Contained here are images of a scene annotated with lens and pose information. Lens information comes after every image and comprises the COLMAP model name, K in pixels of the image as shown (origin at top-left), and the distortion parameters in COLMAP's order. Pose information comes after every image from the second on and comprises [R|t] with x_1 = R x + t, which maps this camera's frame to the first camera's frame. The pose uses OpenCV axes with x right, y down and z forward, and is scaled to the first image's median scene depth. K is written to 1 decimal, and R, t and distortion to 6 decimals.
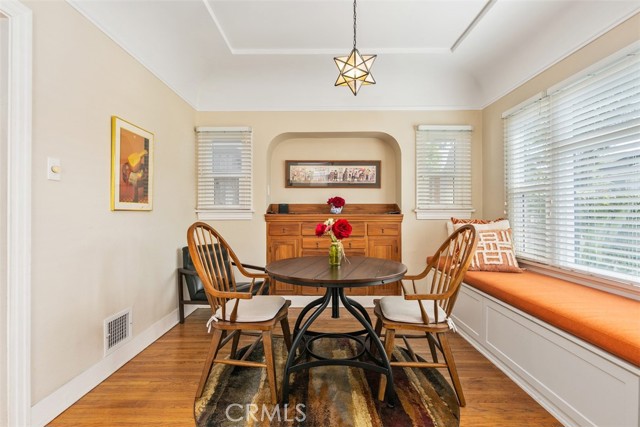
lens RADIAL K [[301.1, 0, 319.8], [0, 301.1, 211.8], [0, 0, 1]] dist [0.003865, -0.001409]
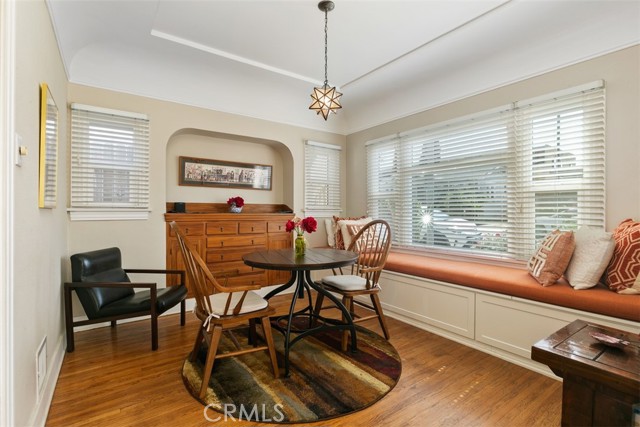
lens RADIAL K [[301.1, 0, 315.1], [0, 301.1, 210.4], [0, 0, 1]] dist [0.003865, -0.001409]
pose [[0.813778, 0.004640, 0.581157, -0.347086], [-0.001602, 0.999982, -0.005742, 0.003579], [-0.581173, 0.003742, 0.813771, -0.009558]]
